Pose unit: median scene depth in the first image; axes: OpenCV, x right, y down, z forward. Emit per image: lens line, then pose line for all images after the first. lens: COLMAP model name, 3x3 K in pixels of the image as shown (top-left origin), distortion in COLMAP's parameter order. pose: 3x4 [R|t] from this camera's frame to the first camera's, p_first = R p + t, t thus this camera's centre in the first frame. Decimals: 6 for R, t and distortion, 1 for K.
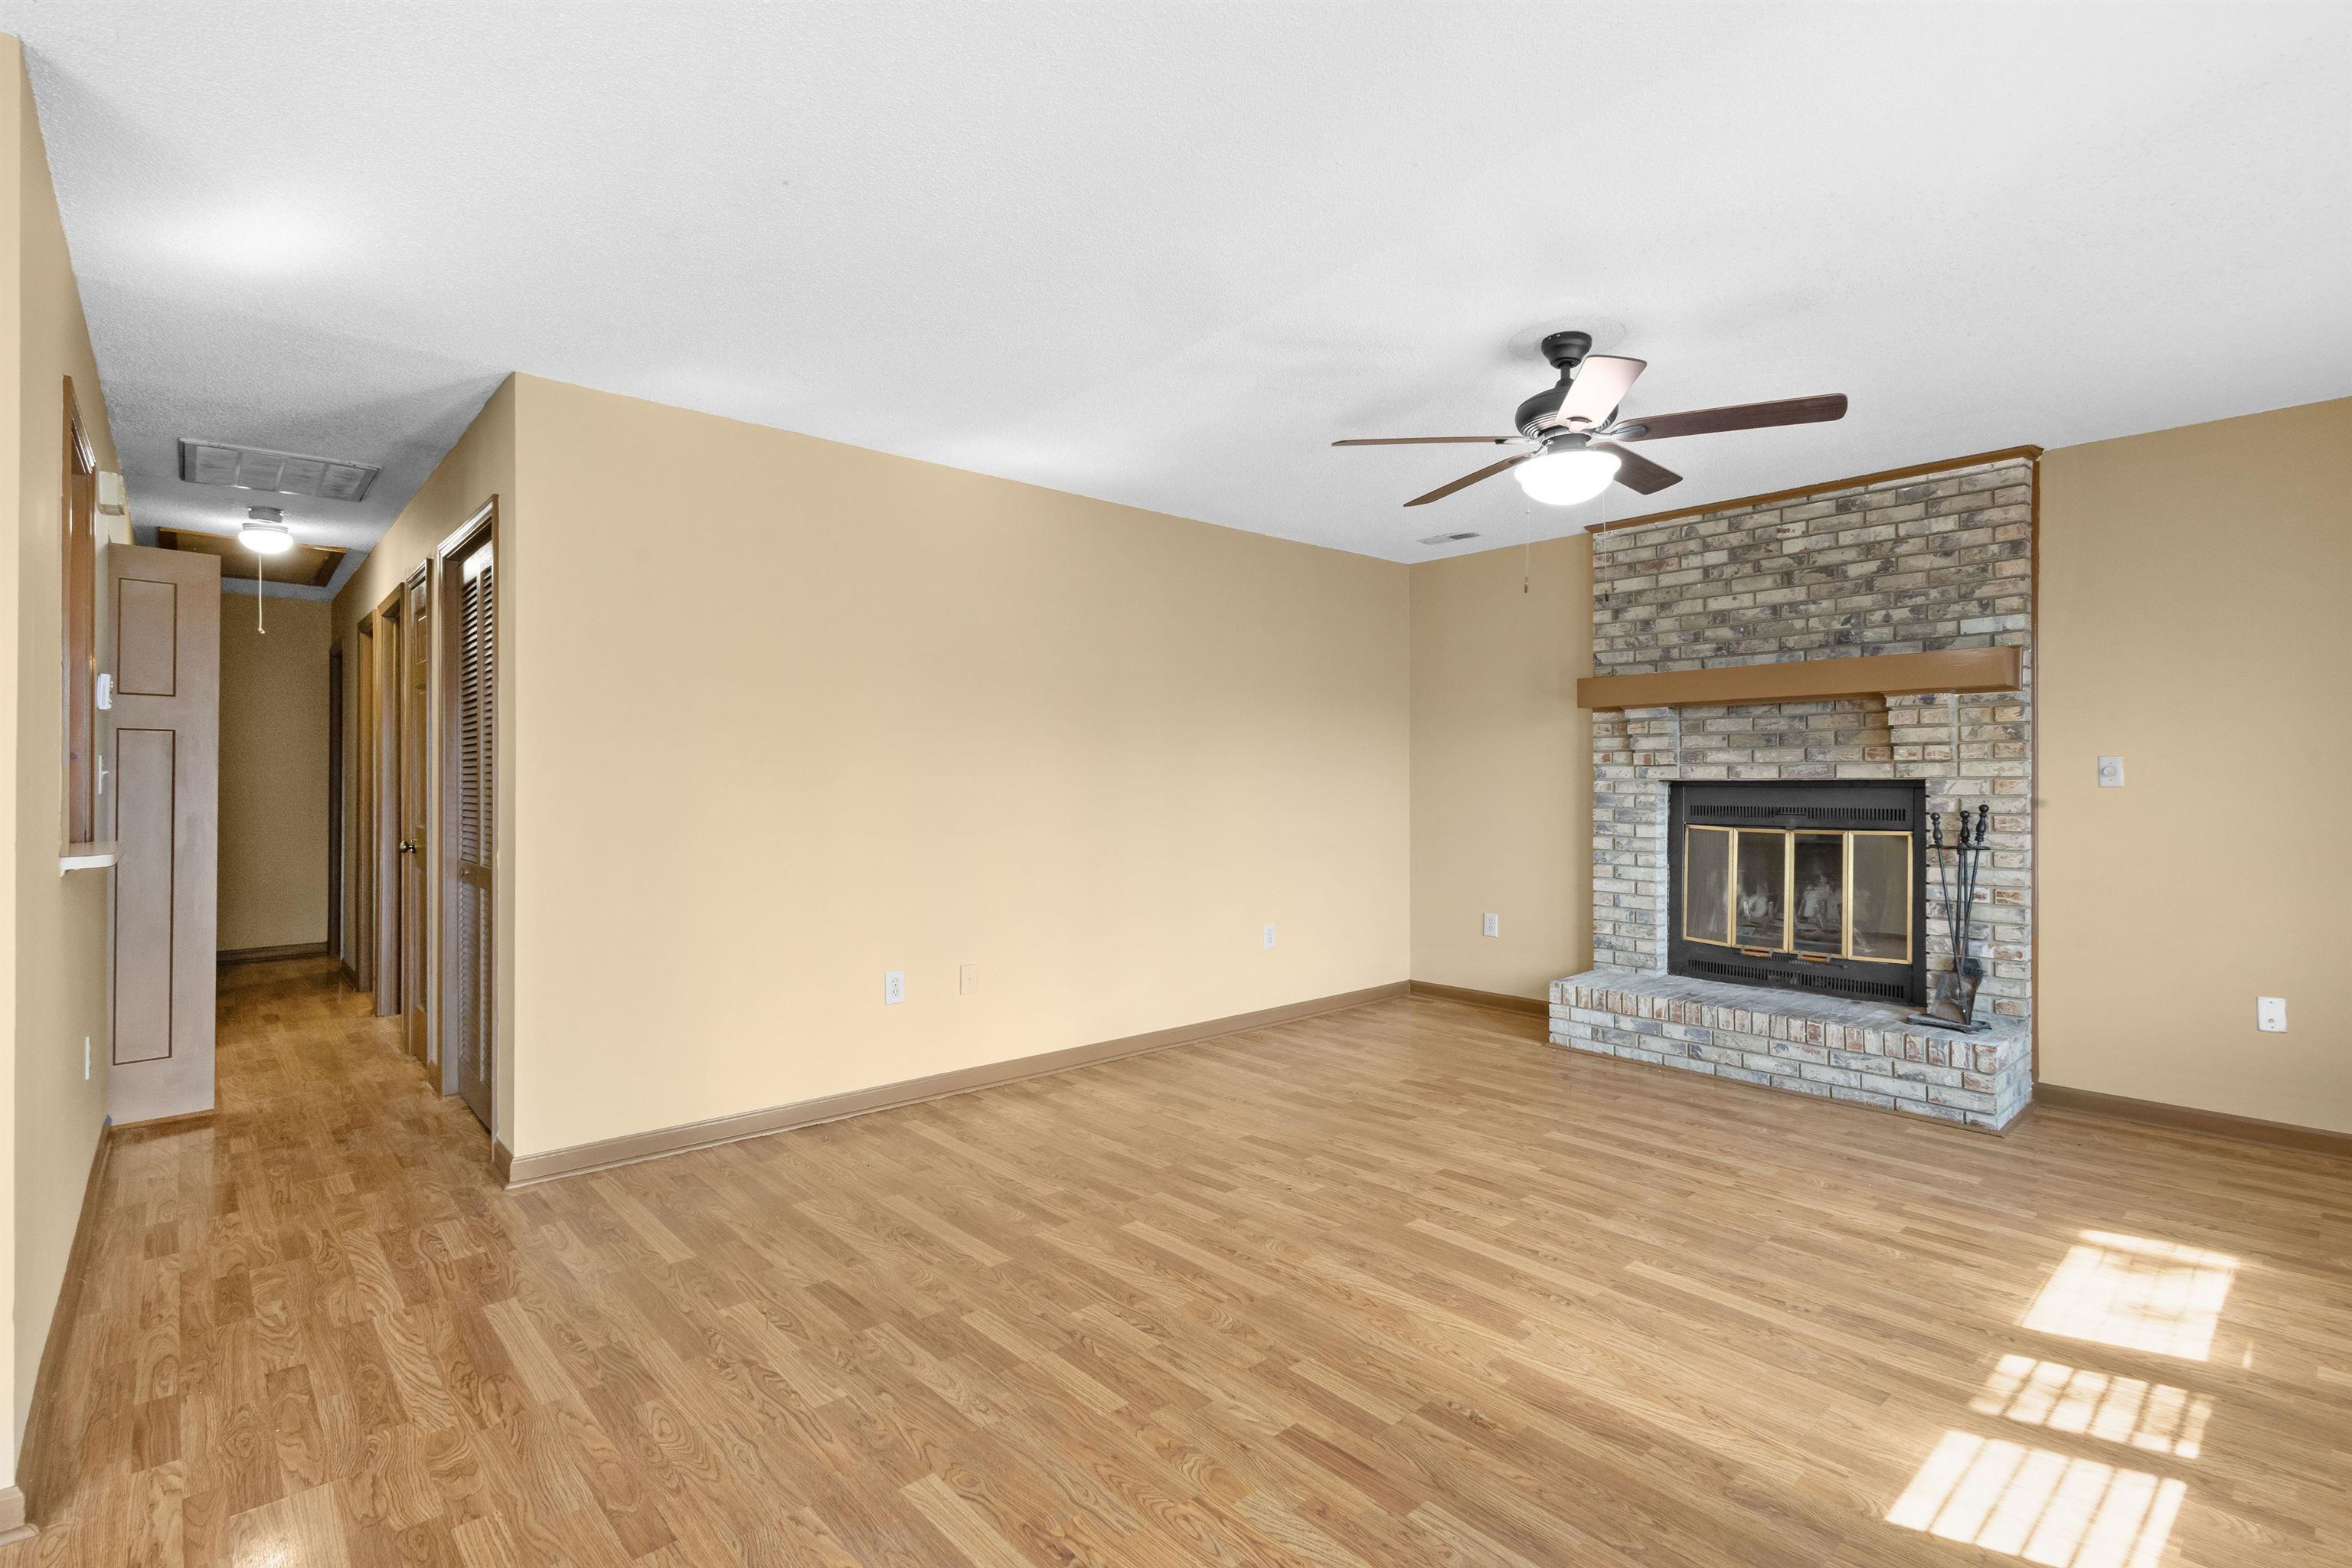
lens RADIAL K [[1111.5, 0, 1130.9], [0, 1111.5, 782.5], [0, 0, 1]] dist [0.006866, 0.000042]
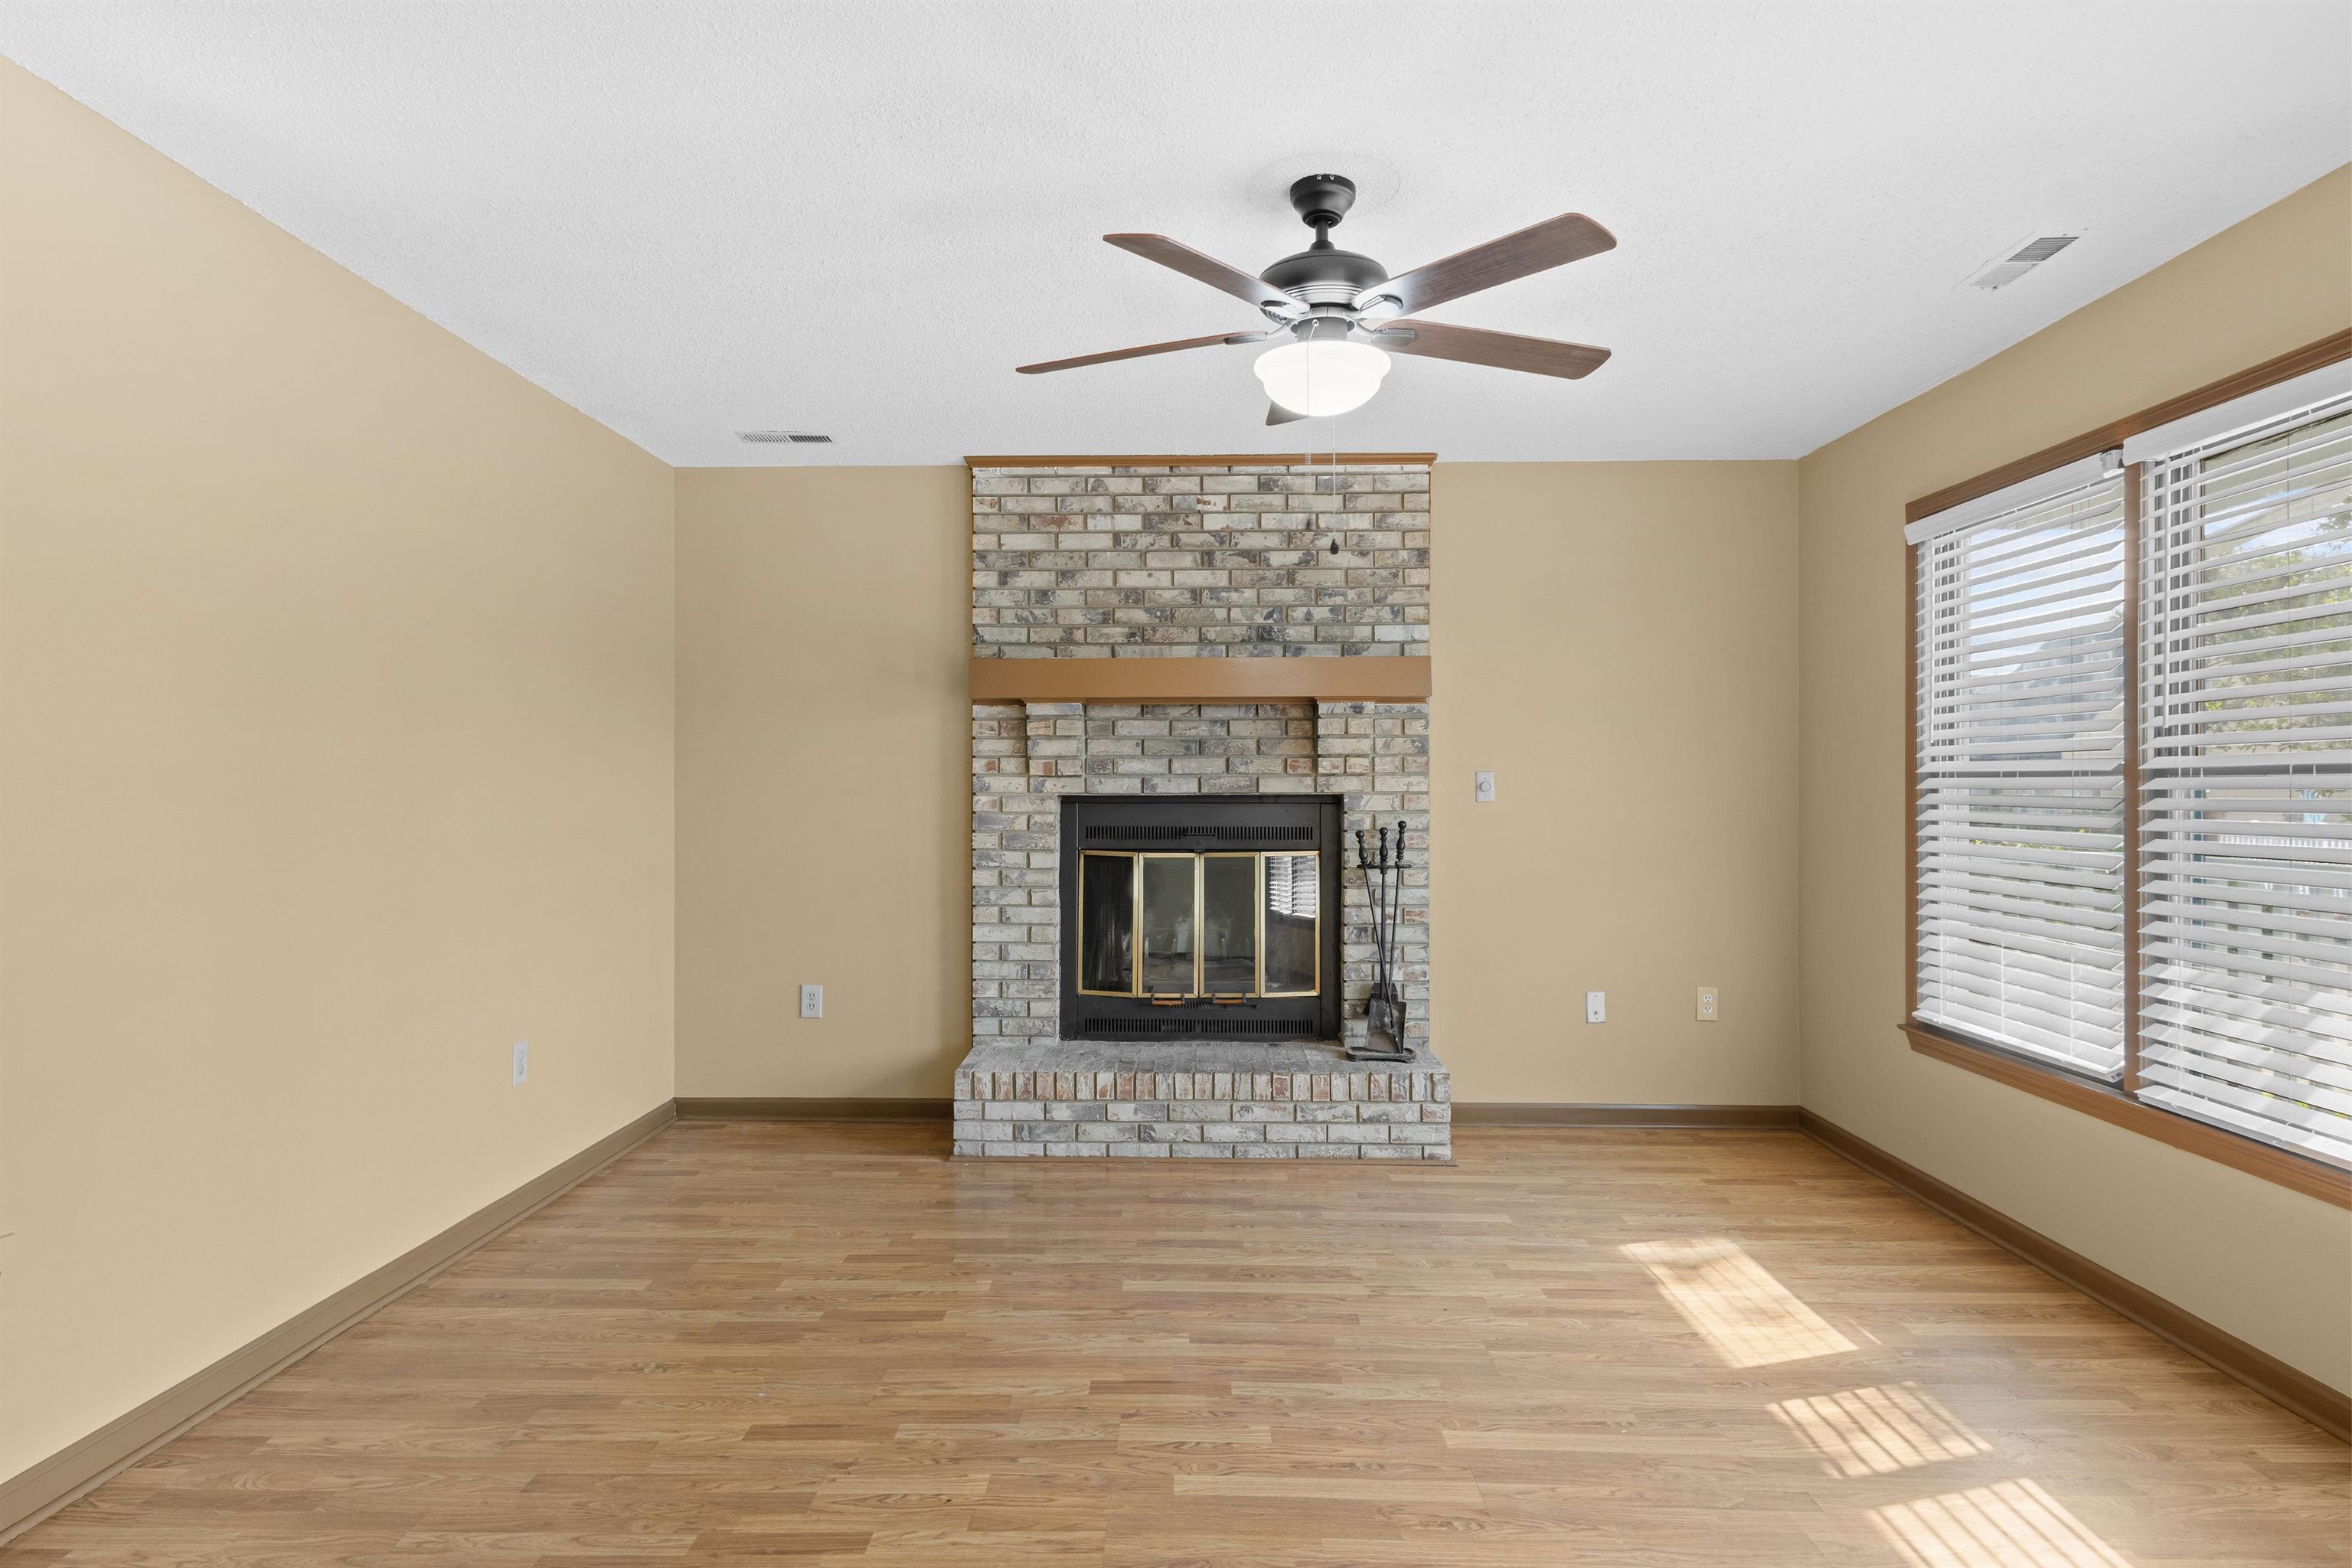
lens RADIAL K [[1406.2, 0, 1162.8], [0, 1406.2, 793.4], [0, 0, 1]] dist [0.004982, 0.001302]
pose [[0.666807, 0.000781, 0.745230, -0.262553], [0.000702, 0.999998, -0.001675, -0.001677], [-0.745230, 0.001640, 0.666805, 0.340002]]
